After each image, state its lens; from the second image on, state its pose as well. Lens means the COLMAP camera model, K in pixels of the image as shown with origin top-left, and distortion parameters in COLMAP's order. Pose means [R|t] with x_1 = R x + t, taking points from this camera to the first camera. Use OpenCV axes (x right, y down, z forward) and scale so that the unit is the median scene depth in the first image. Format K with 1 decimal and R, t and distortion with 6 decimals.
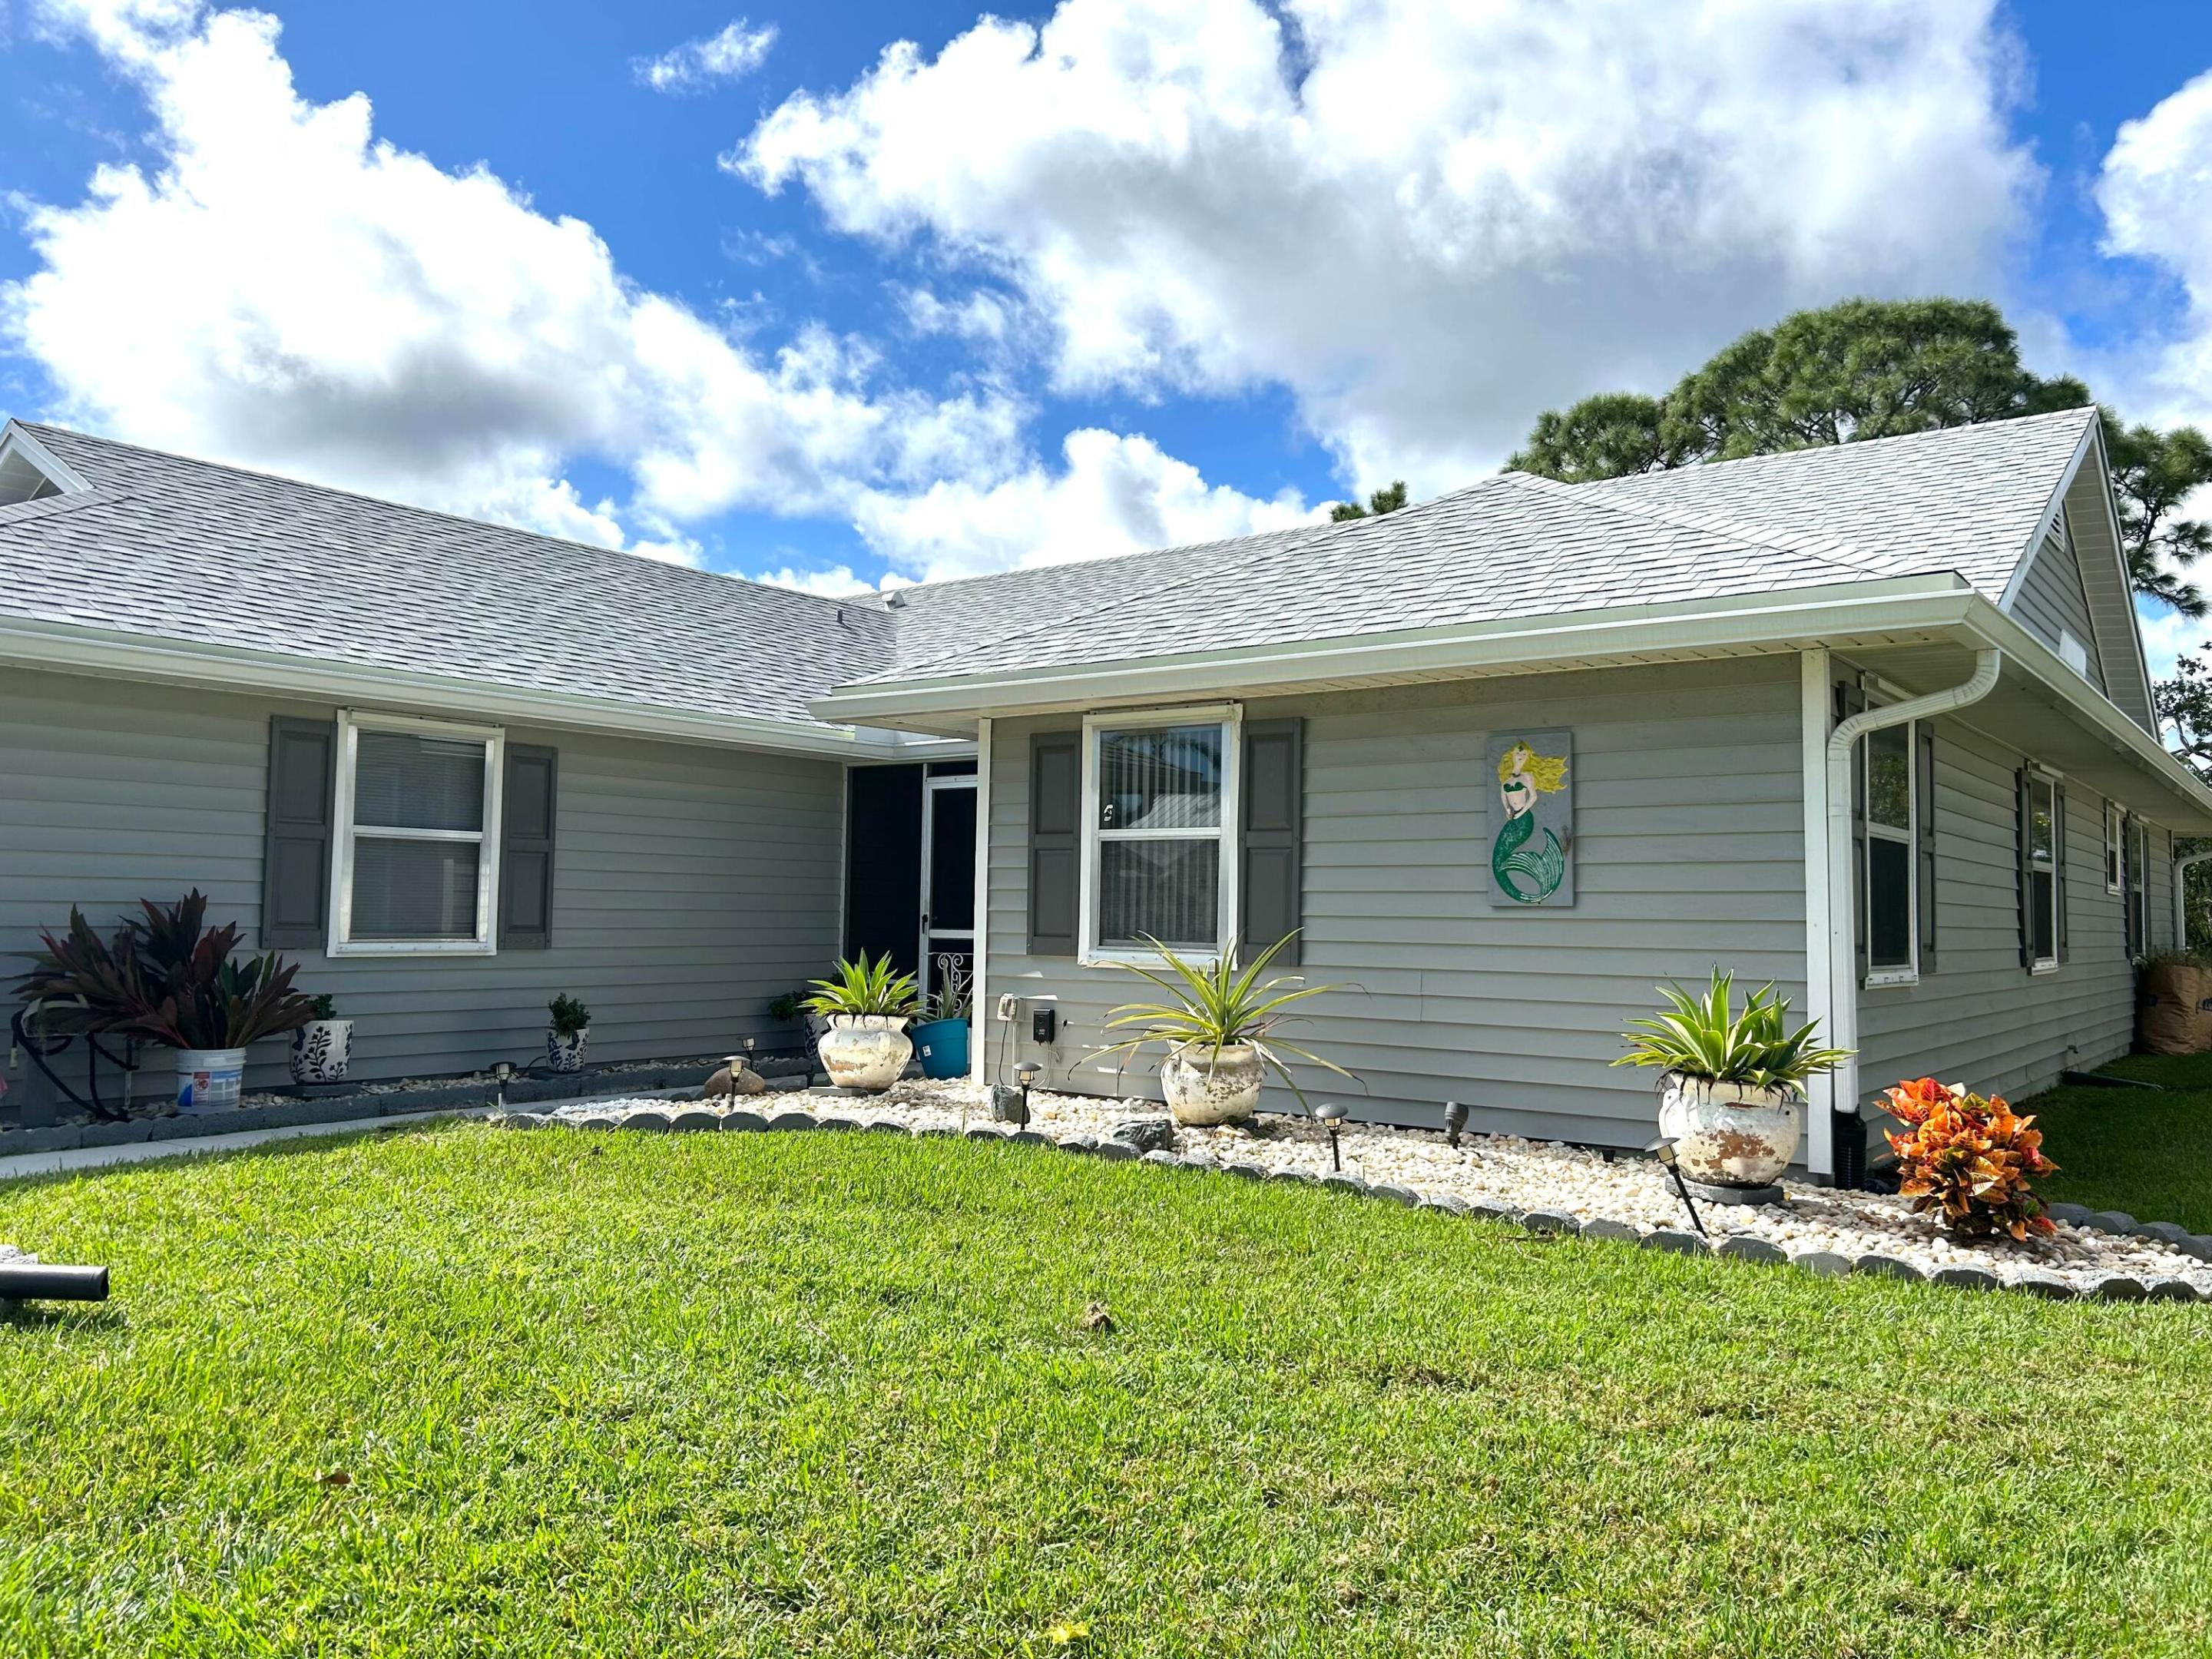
lens RADIAL K [[1661.1, 0, 1106.0], [0, 1661.1, 829.5], [0, 0, 1]] dist [0.122635, -0.080318]
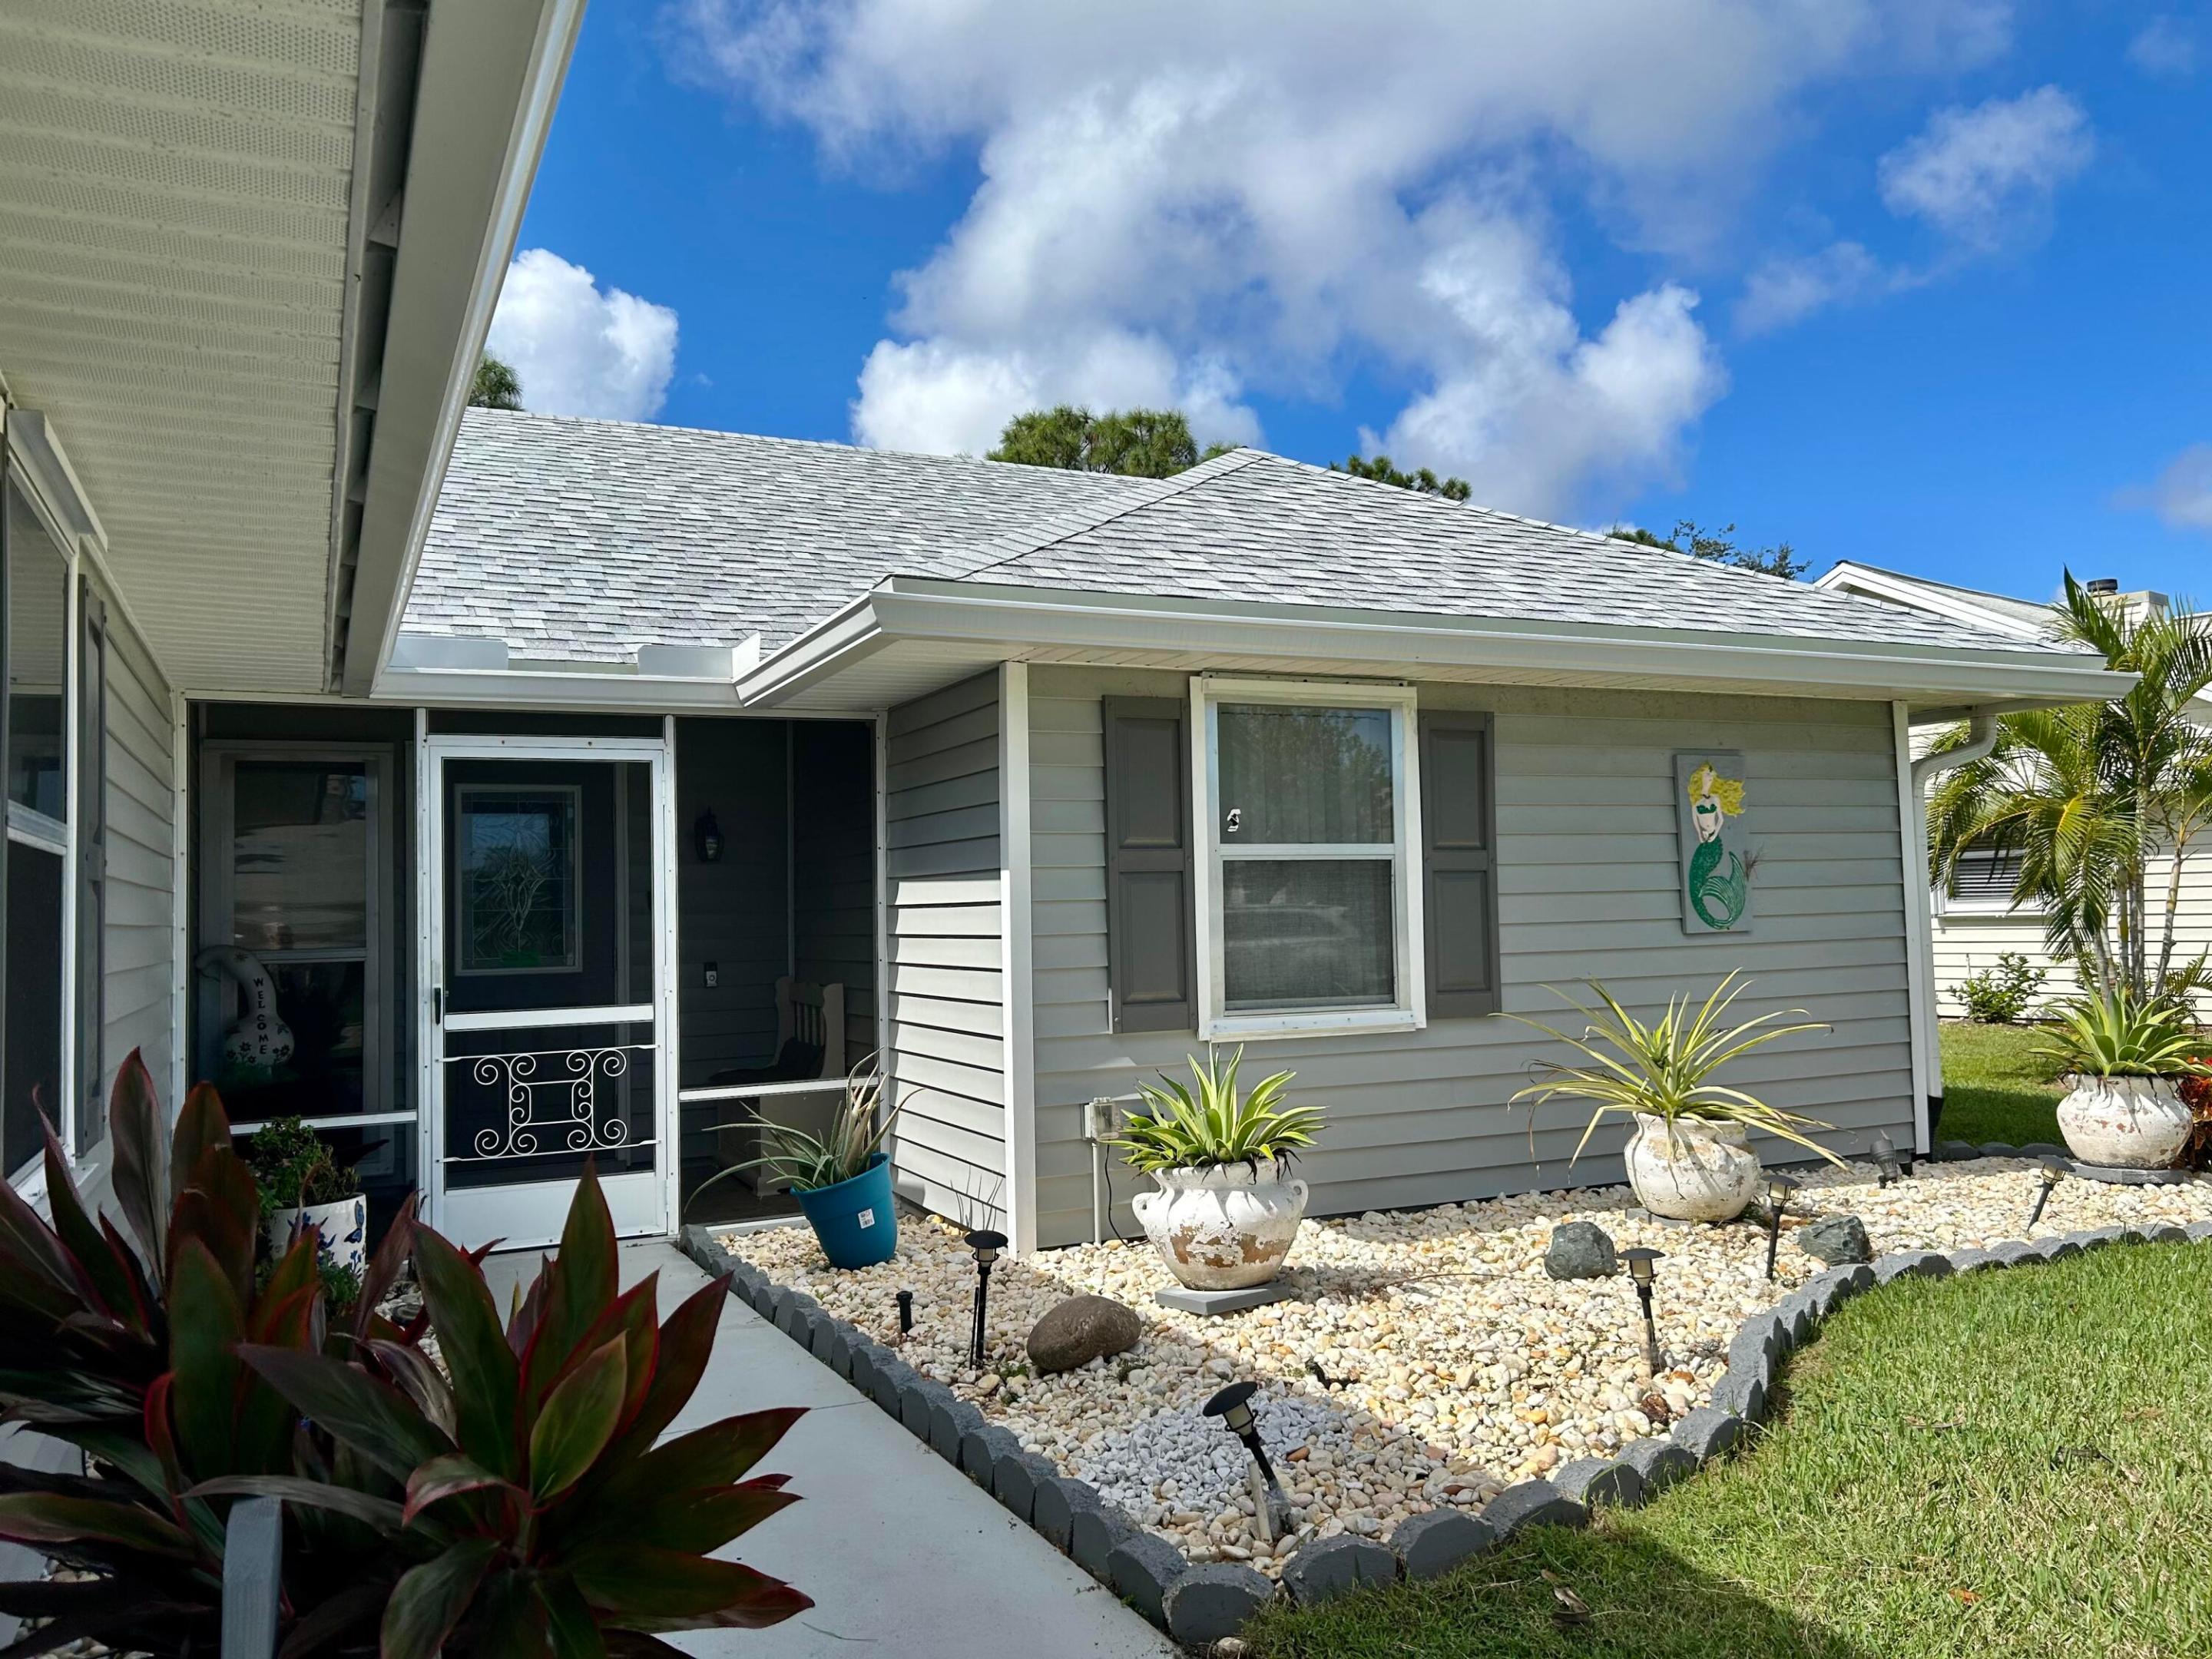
lens RADIAL K [[1661.1, 0, 1106.0], [0, 1661.1, 829.5], [0, 0, 1]] dist [0.122635, -0.080318]
pose [[0.462037, 0.020309, 0.886628, -0.648157], [-0.016633, 0.999760, -0.014232, 0.004905], [-0.886705, -0.008172, 0.462264, 0.723914]]
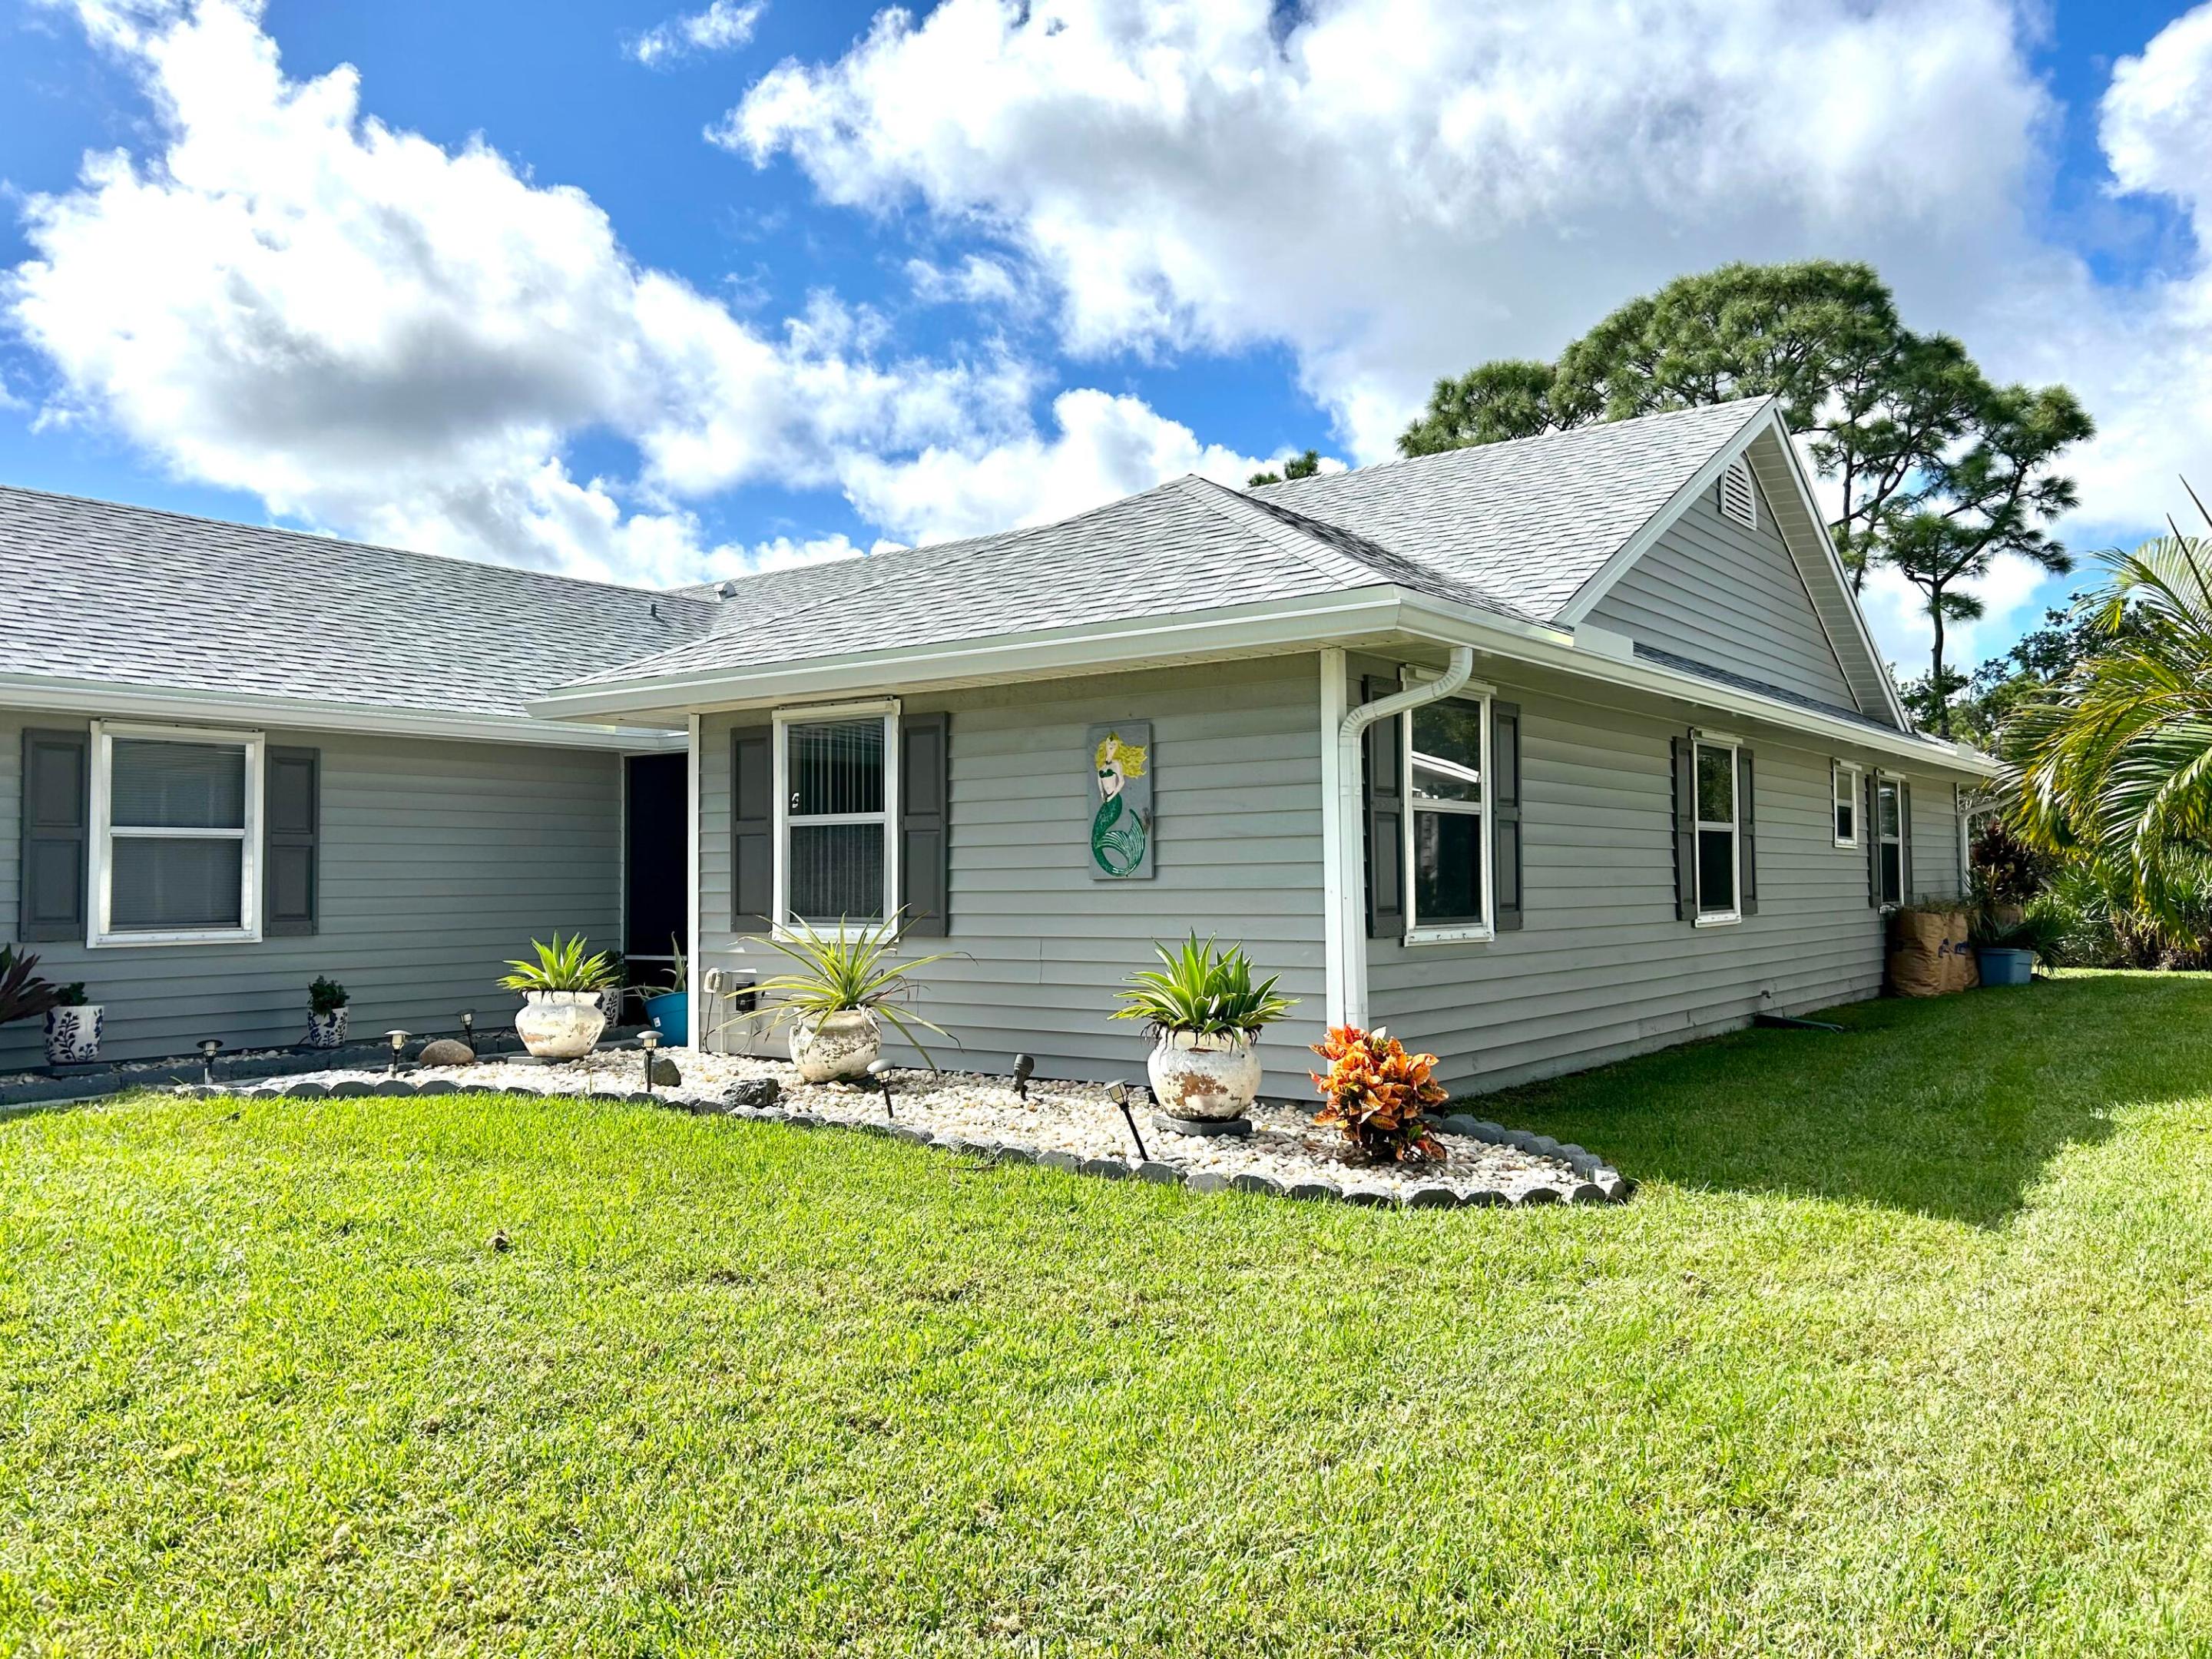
lens RADIAL K [[1653.3, 0, 1106.0], [0, 1653.3, 829.5], [0, 0, 1]] dist [0.062369, -0.000529]
pose [[0.999730, -0.023238, -0.000204, 0.204629], [0.023236, 0.999470, 0.022777, -0.010896], [-0.000326, -0.022776, 0.999741, -0.088084]]
